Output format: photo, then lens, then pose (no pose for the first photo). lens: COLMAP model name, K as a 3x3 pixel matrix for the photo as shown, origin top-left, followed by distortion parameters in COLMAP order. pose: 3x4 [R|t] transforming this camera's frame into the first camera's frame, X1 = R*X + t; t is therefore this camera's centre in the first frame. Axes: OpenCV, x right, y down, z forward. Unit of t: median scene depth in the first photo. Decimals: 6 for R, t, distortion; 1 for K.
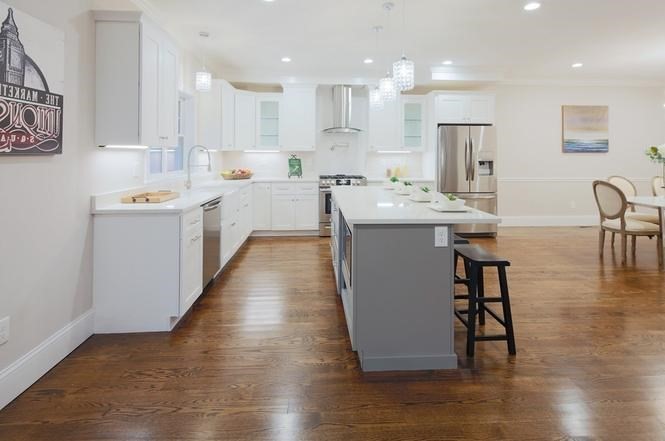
lens RADIAL K [[342.3, 0, 331.7], [0, 342.3, 152.2], [0, 0, 1]] dist [0.000694, -0.000063]
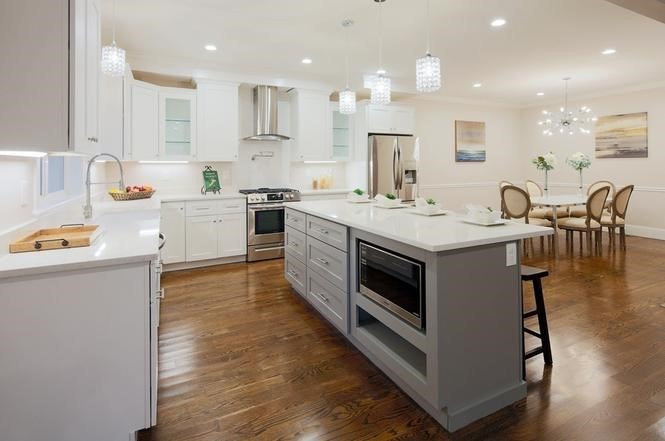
lens RADIAL K [[342.3, 0, 328.9], [0, 342.3, 163.6], [0, 0, 1]] dist [0.001760, -0.000019]
pose [[0.918636, -0.006794, 0.395046, -0.179344], [0.005916, 0.999977, 0.003441, 0.000659], [-0.395060, -0.000824, 0.918655, 0.137606]]
